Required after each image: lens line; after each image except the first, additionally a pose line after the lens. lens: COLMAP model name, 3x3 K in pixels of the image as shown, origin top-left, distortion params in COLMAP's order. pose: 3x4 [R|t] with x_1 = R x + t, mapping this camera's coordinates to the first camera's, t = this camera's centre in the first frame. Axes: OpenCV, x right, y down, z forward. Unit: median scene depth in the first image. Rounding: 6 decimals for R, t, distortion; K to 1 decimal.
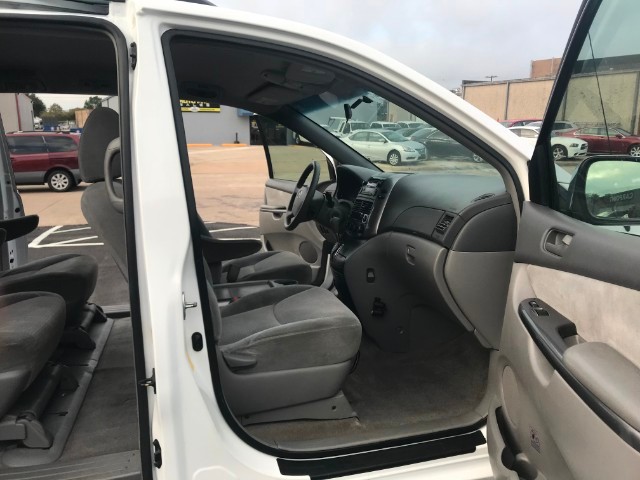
lens RADIAL K [[527.2, 0, 320.2], [0, 527.2, 247.9], [0, 0, 1]] dist [0.022272, -0.012102]
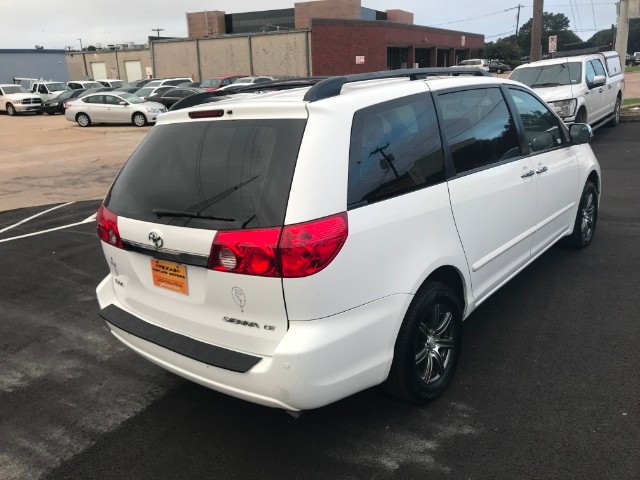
lens RADIAL K [[527.2, 0, 322.8], [0, 527.2, 237.4], [0, 0, 1]] dist [0.022272, -0.012102]
pose [[0.818226, -0.206271, 0.536618, -0.162762], [0.169920, 0.978484, 0.117030, -0.008247], [-0.549212, -0.004575, 0.835671, -0.048609]]
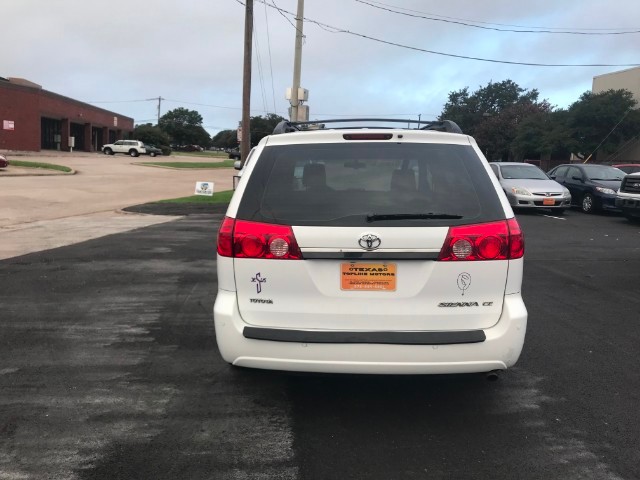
lens RADIAL K [[527.2, 0, 323.4], [0, 527.2, 238.3], [0, 0, 1]] dist [0.022272, -0.012102]
pose [[0.298614, -0.123088, 0.946403, -0.249938], [0.154187, 0.984843, 0.079438, -0.012719], [-0.941837, 0.122202, 0.313066, 0.036894]]
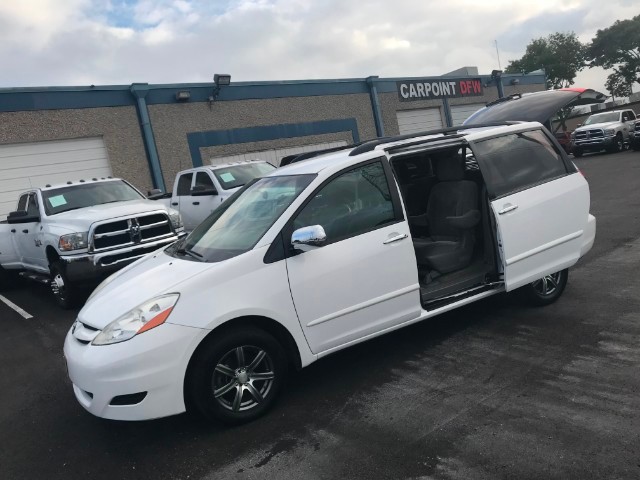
lens RADIAL K [[527.2, 0, 323.7], [0, 527.2, 237.1], [0, 0, 1]] dist [0.022272, -0.012102]
pose [[-0.952648, 0.201022, -0.228150, 0.032754], [0.123597, 0.941515, 0.313485, -0.069477], [0.277824, 0.270443, -0.921778, 0.290451]]
